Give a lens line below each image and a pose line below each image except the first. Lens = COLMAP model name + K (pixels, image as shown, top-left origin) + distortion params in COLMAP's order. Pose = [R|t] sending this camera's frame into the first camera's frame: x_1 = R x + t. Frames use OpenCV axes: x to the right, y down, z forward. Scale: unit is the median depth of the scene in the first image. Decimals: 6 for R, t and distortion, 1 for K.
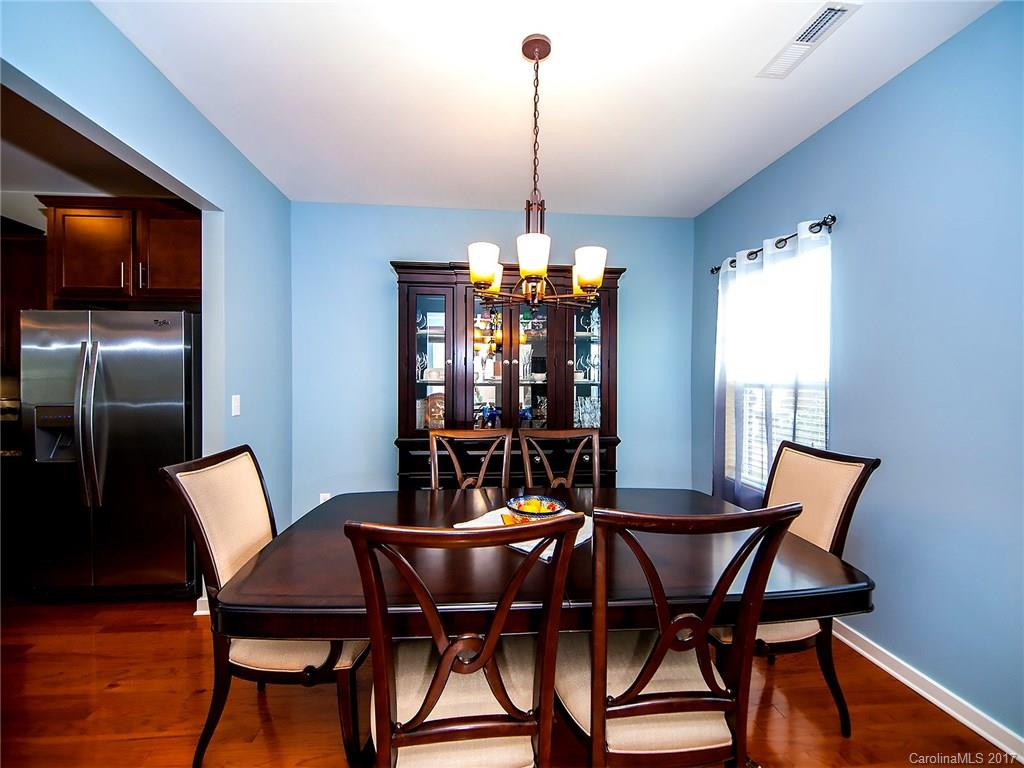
lens RADIAL K [[417.6, 0, 507.5], [0, 417.6, 390.4], [0, 0, 1]] dist [-0.001335, -0.000205]
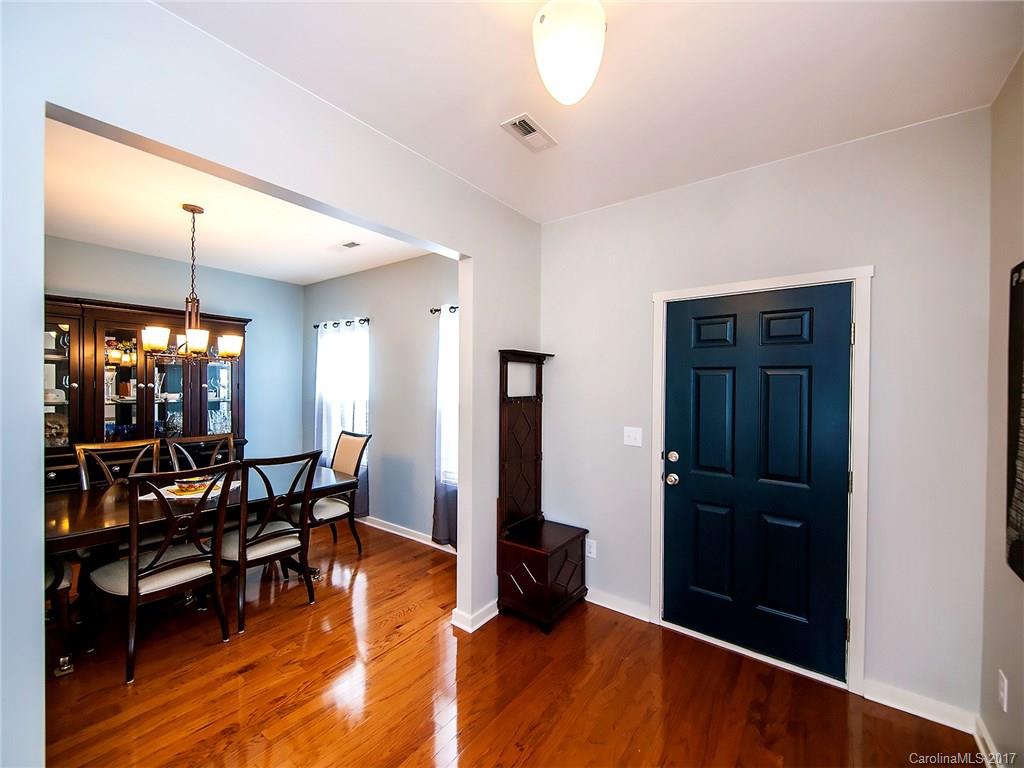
lens RADIAL K [[417.6, 0, 507.5], [0, 417.6, 390.4], [0, 0, 1]] dist [-0.001335, -0.000205]
pose [[0.673164, -0.004594, 0.739479, -0.207769], [0.011850, 0.999919, -0.004575, -0.040580], [-0.739398, 0.011843, 0.673165, -0.682123]]
